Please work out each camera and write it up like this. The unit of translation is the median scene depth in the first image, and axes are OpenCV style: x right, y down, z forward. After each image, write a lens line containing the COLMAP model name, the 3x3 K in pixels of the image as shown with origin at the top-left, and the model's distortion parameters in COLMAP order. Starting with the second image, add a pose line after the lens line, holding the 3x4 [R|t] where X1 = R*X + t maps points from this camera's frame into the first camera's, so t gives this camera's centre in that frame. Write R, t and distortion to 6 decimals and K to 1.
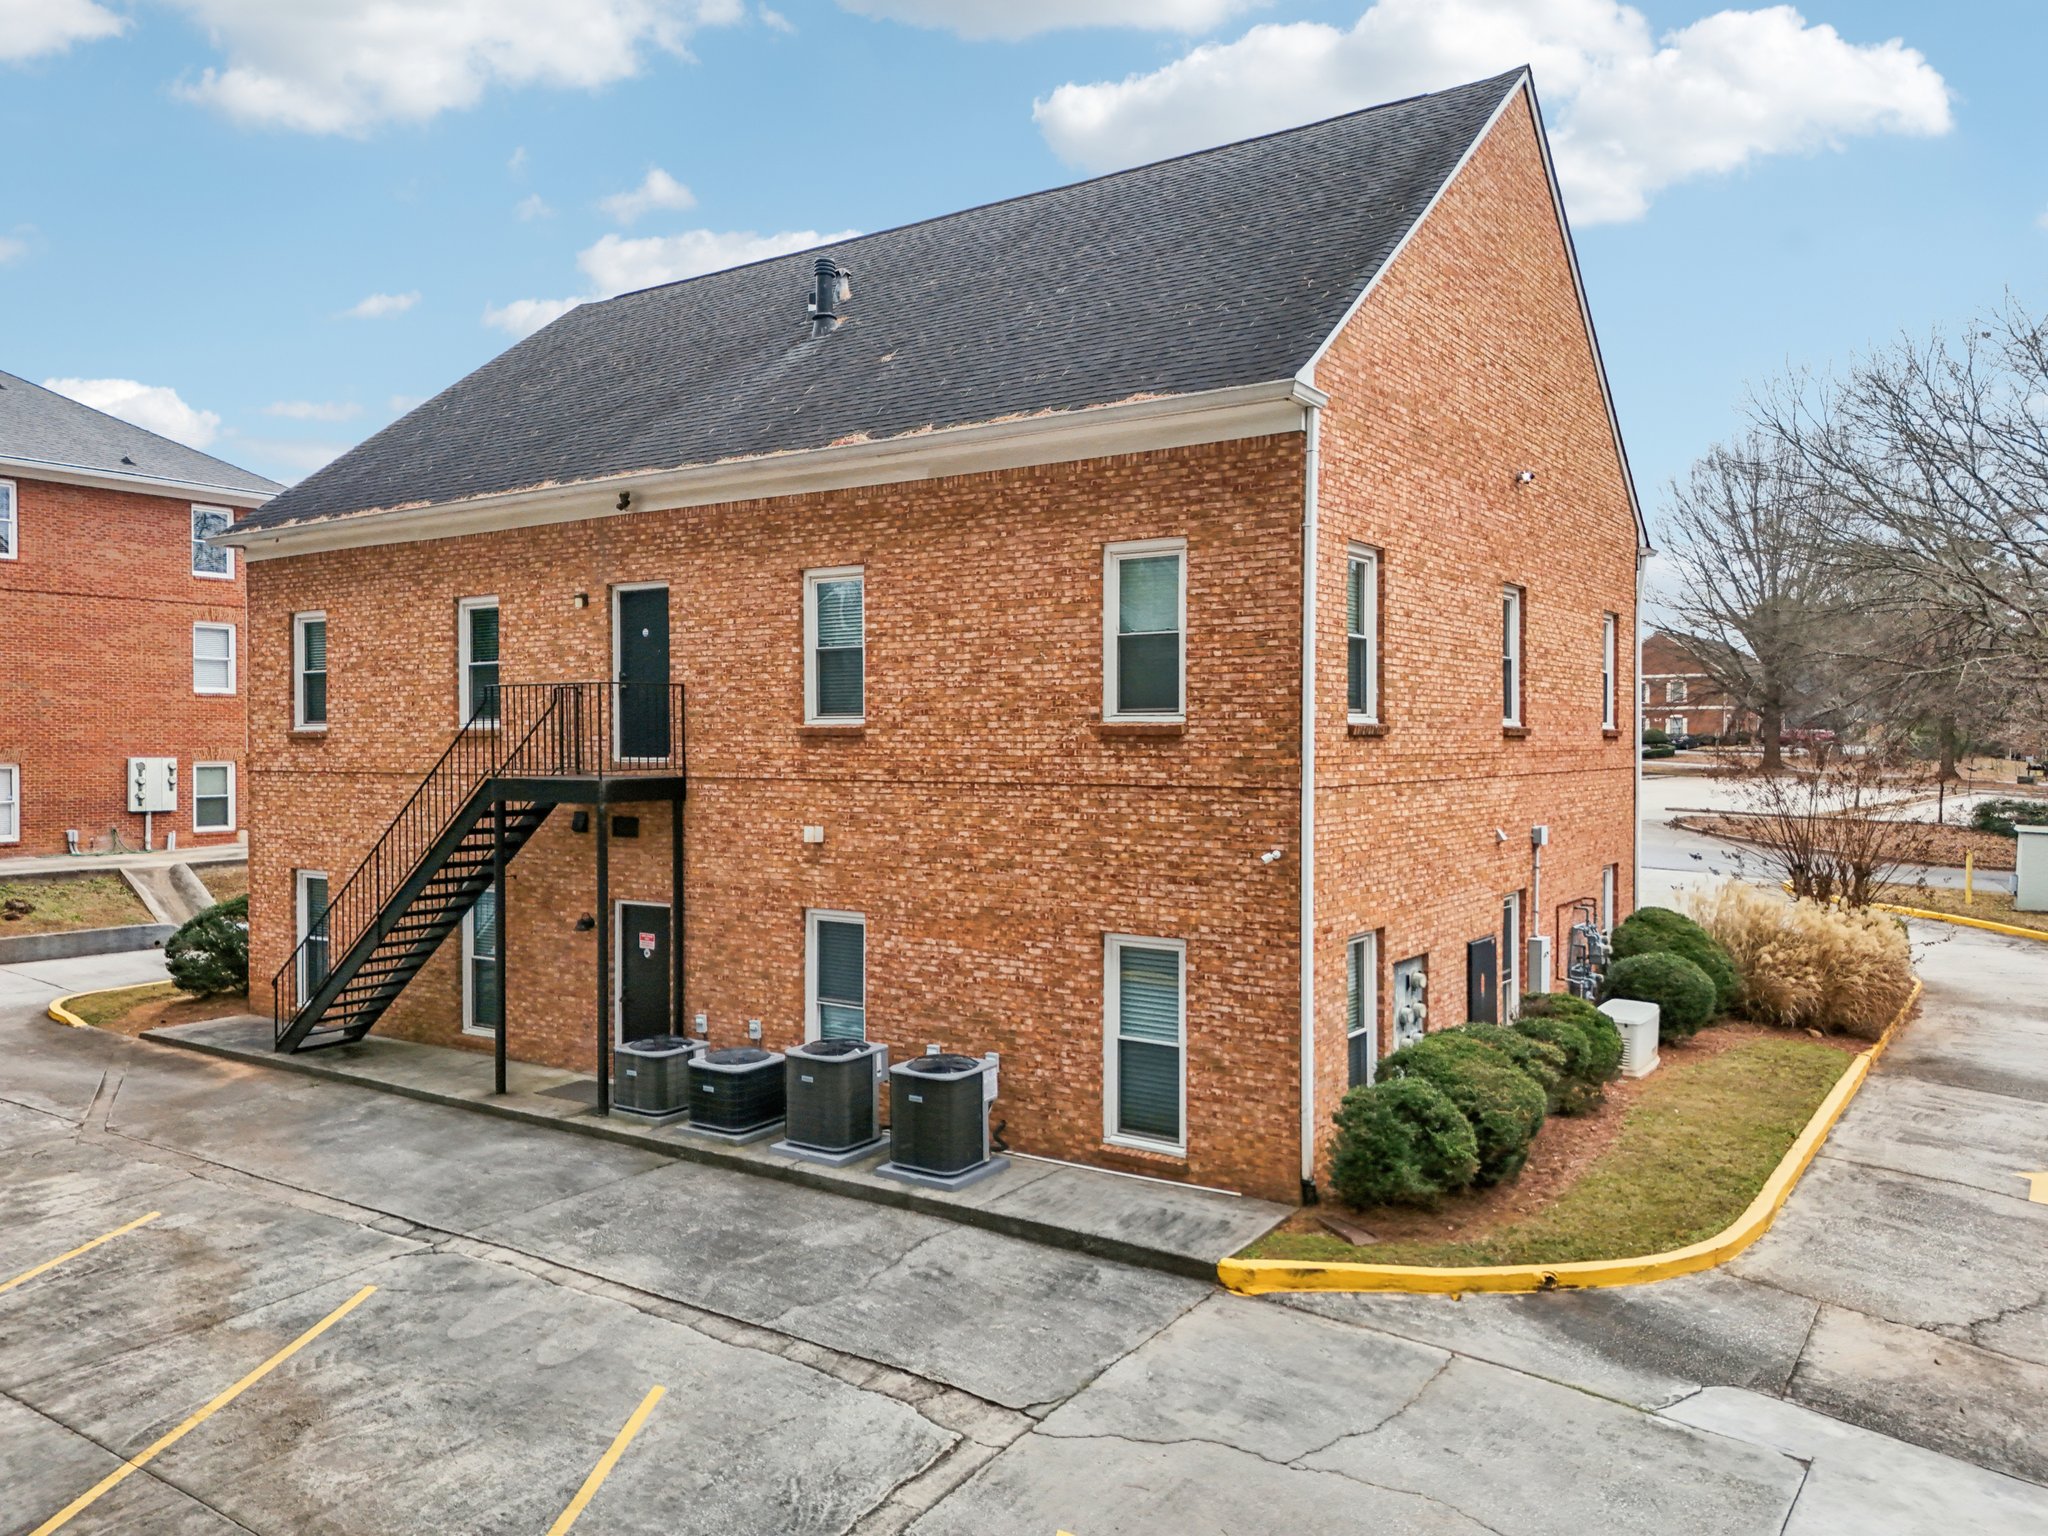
lens RADIAL K [[1501.2, 0, 1029.5], [0, 1501.2, 767.0], [0, 0, 1]] dist [0.084310, -0.083665]
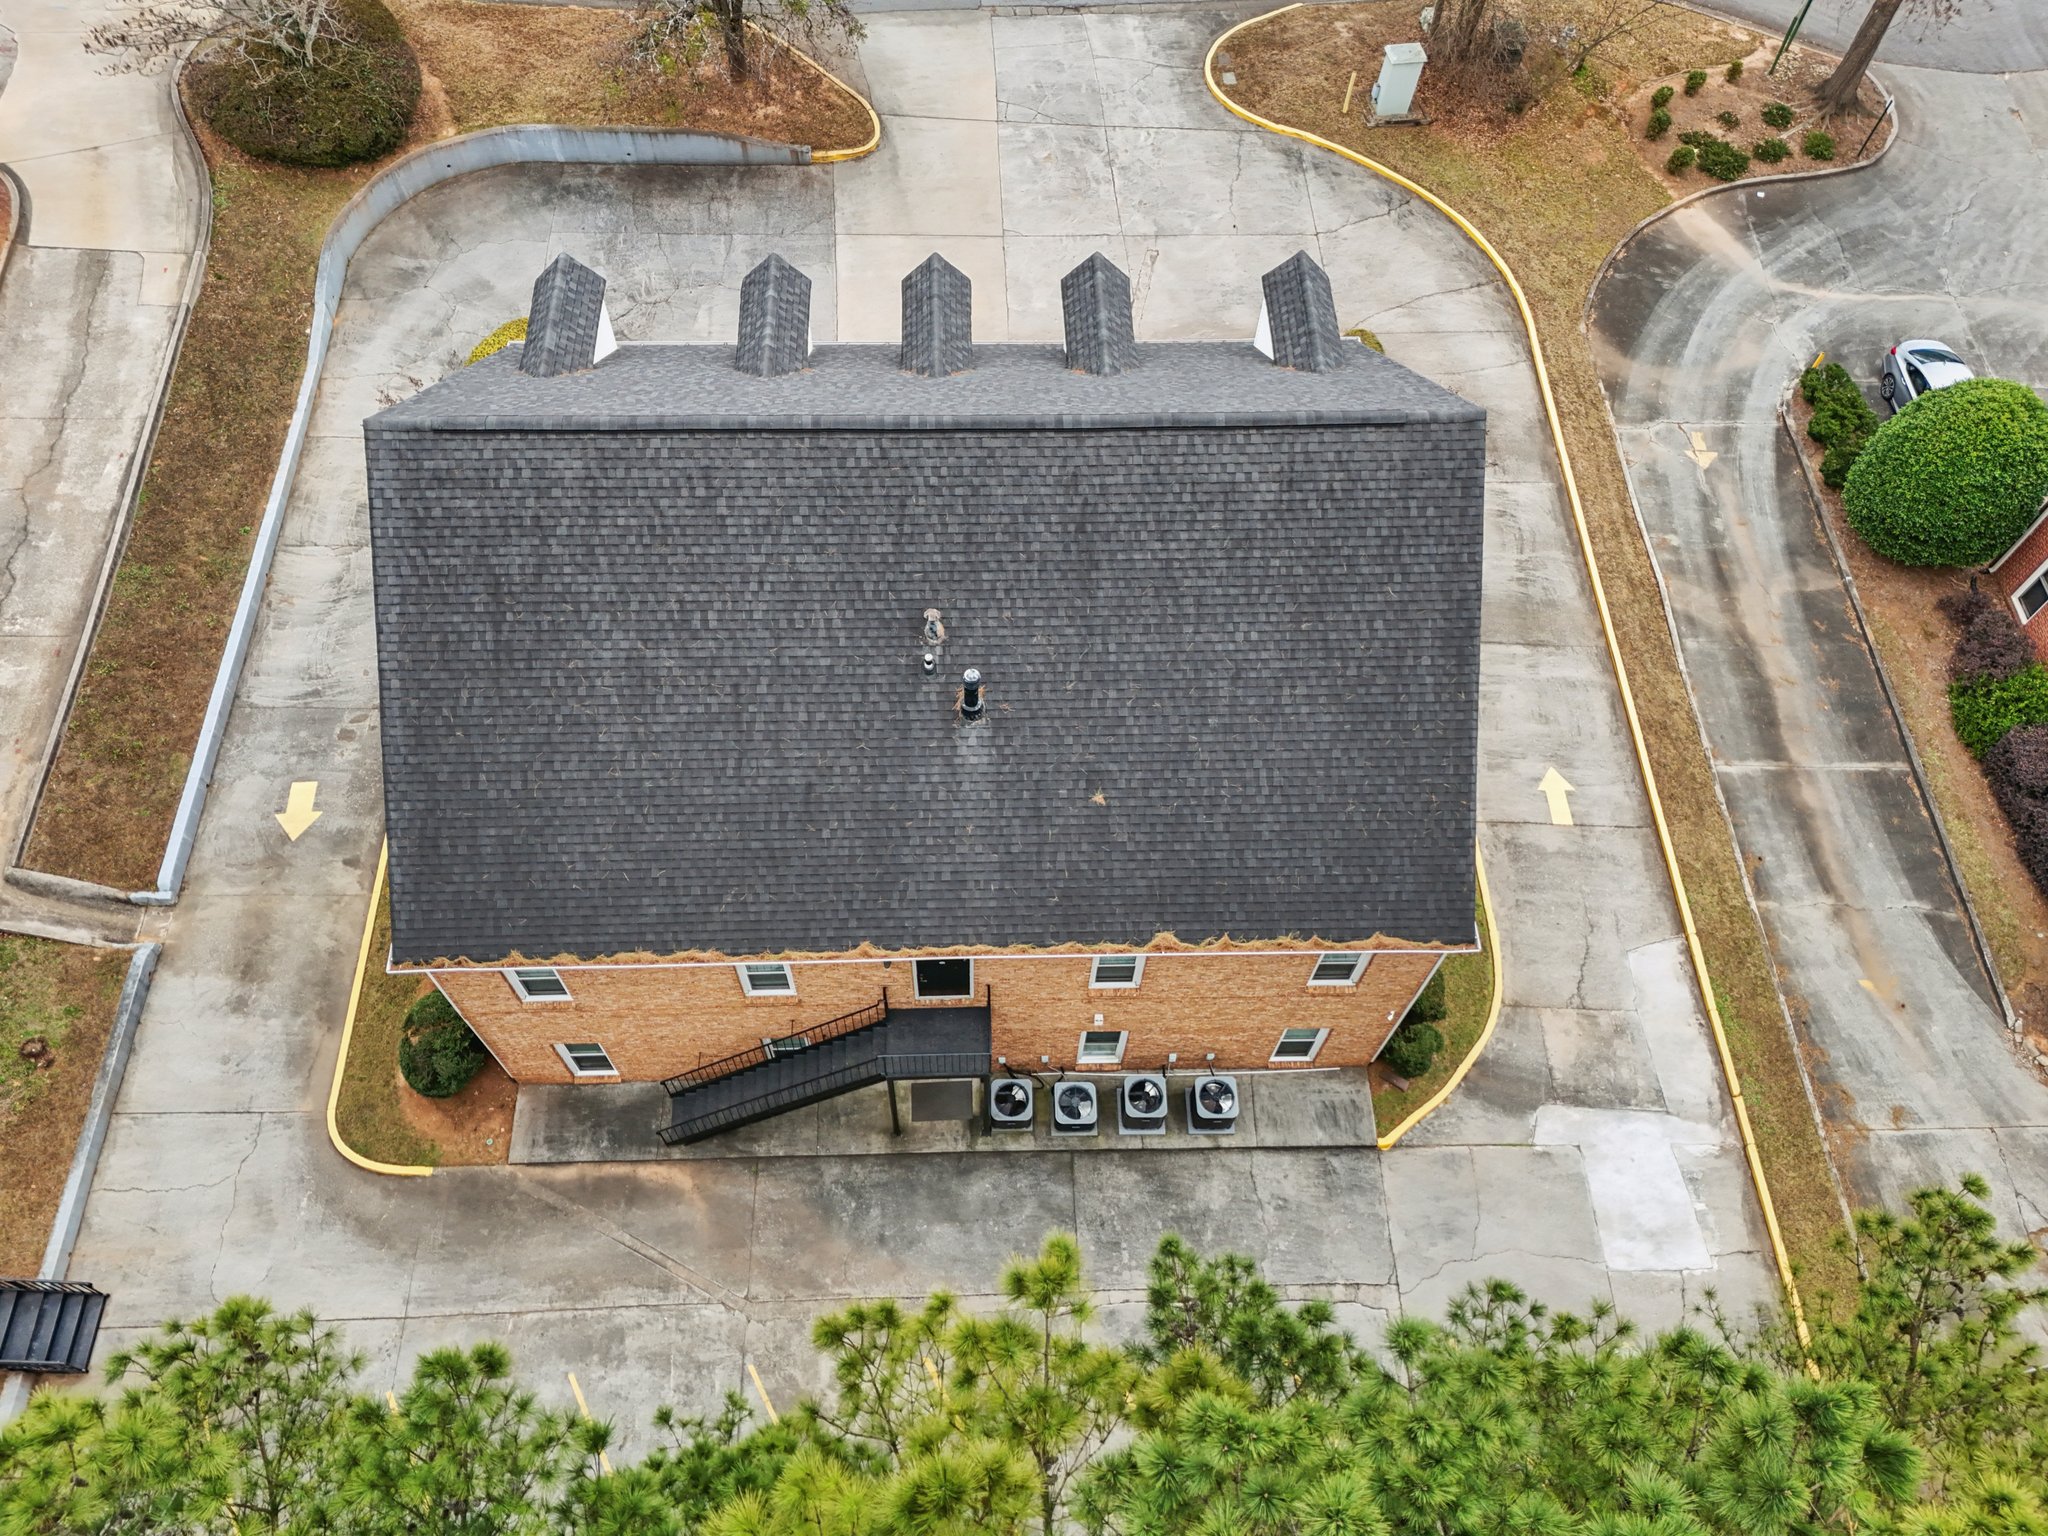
lens RADIAL K [[1501.2, 0, 1005.1], [0, 1501.2, 740.8], [0, 0, 1]] dist [0.084310, -0.083665]
pose [[0.811873, -0.493078, 0.312628, -0.657274], [-0.009538, 0.524200, 0.851541, -1.702292], [-0.583756, -0.694326, 0.420881, 0.614114]]
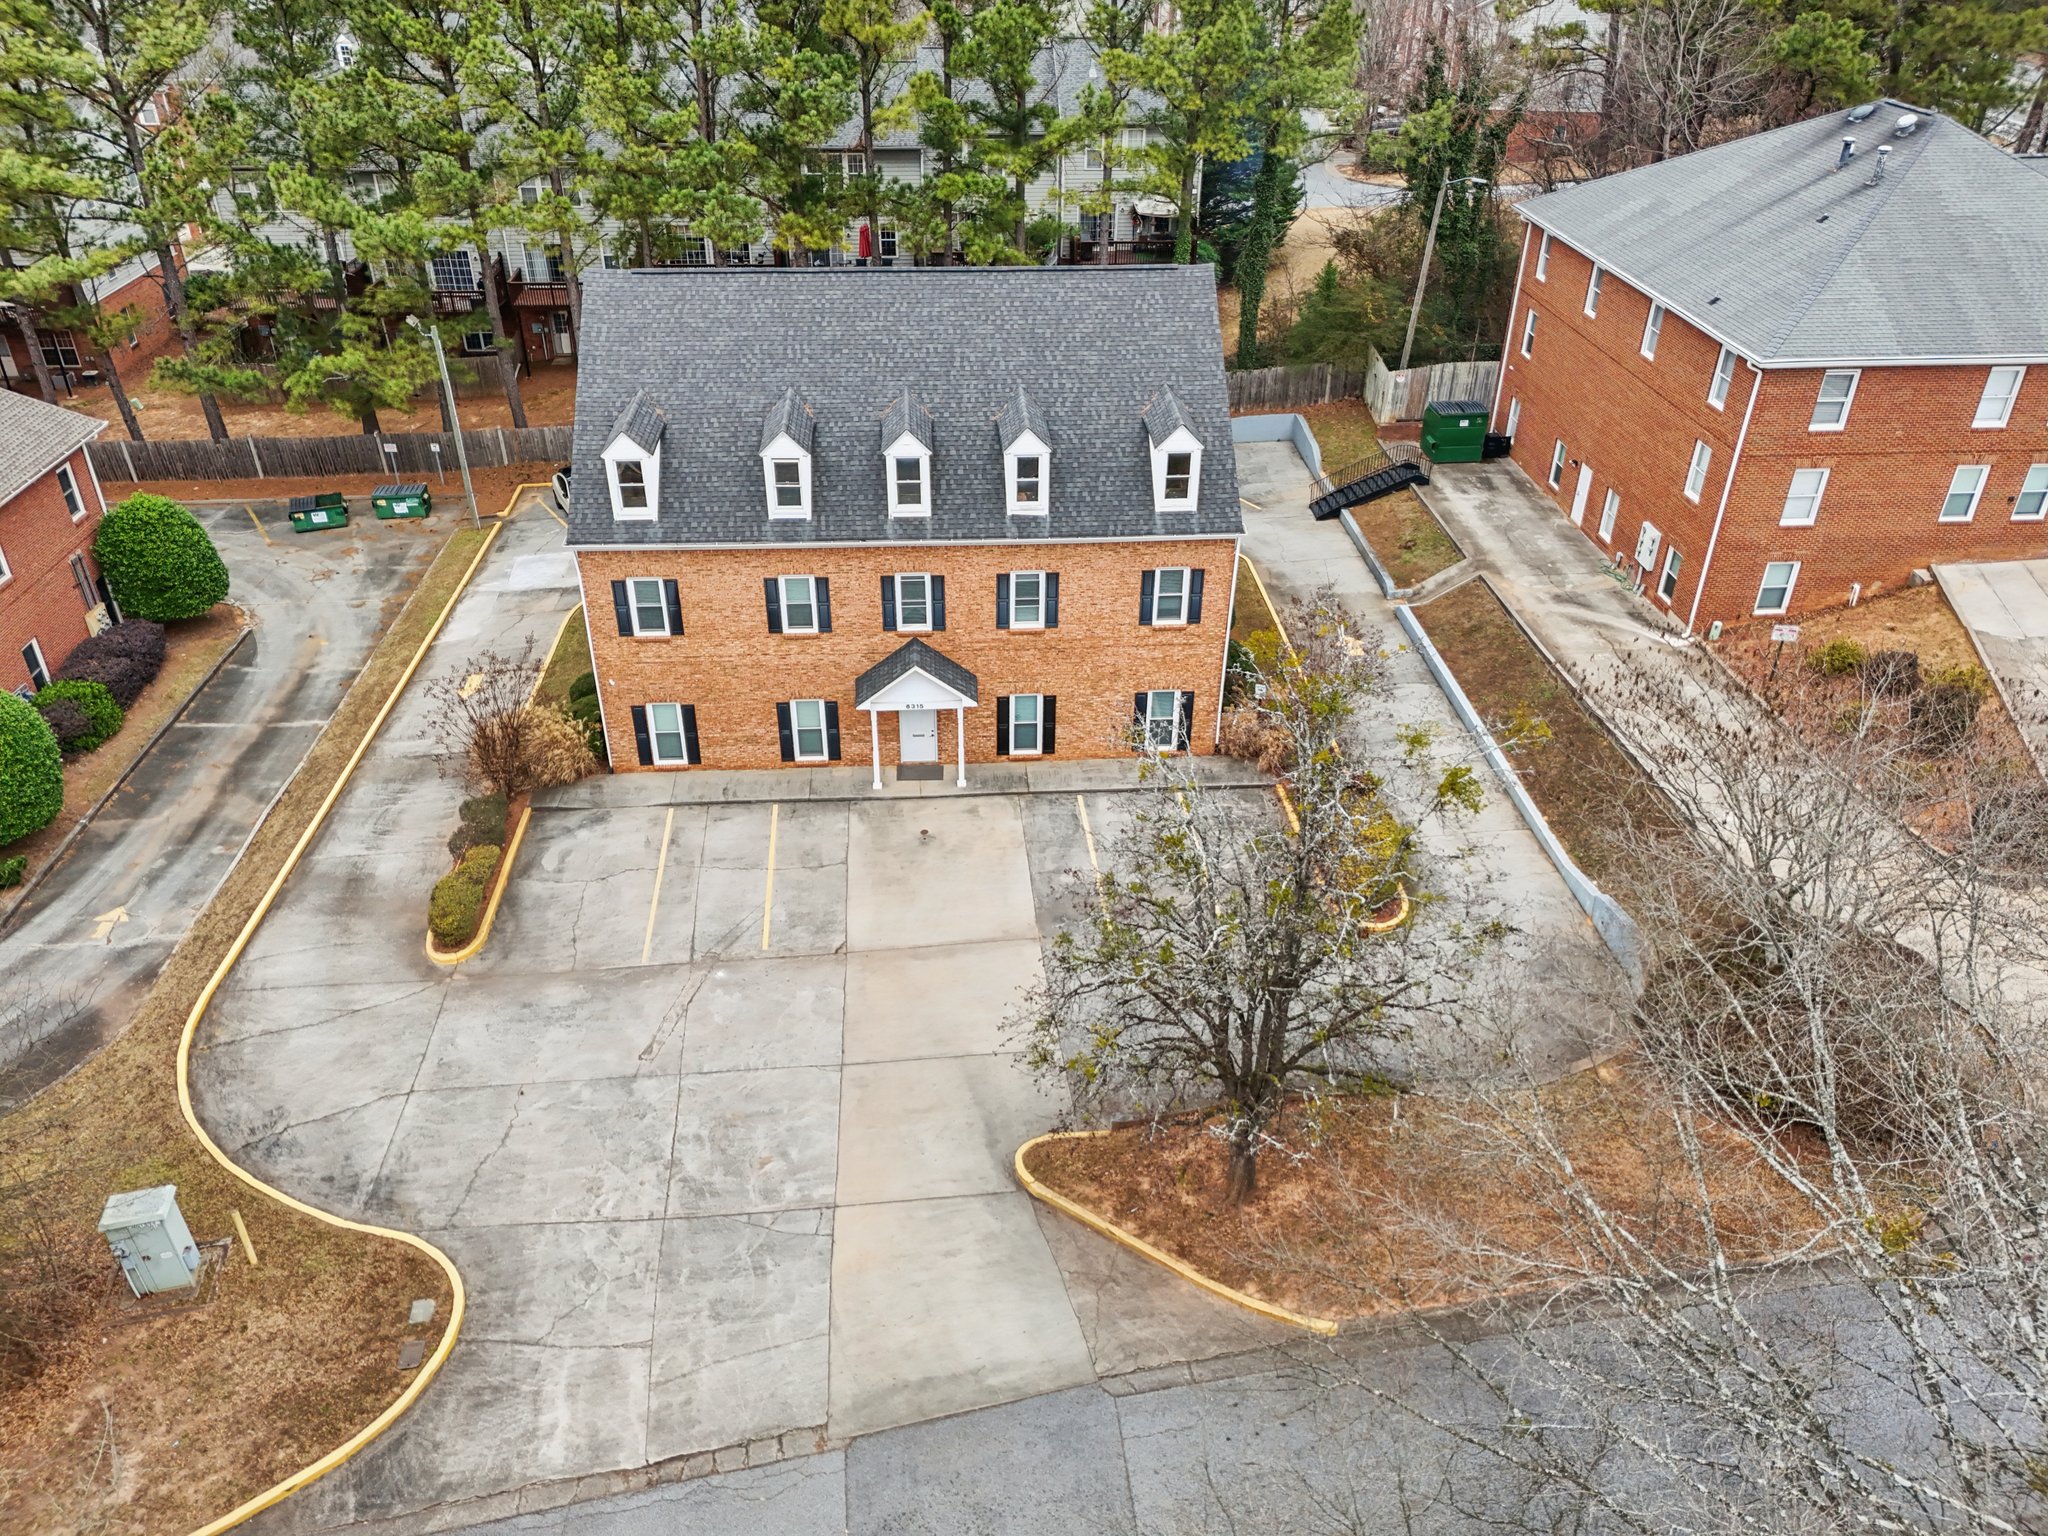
lens RADIAL K [[1501.2, 0, 1021.9], [0, 1501.2, 768.2], [0, 0, 1]] dist [0.084310, -0.083665]
pose [[-0.788597, 0.324162, -0.522527, 1.493476], [-0.015266, 0.839178, 0.543643, -1.297860], [0.614721, 0.436692, -0.656825, 3.874941]]
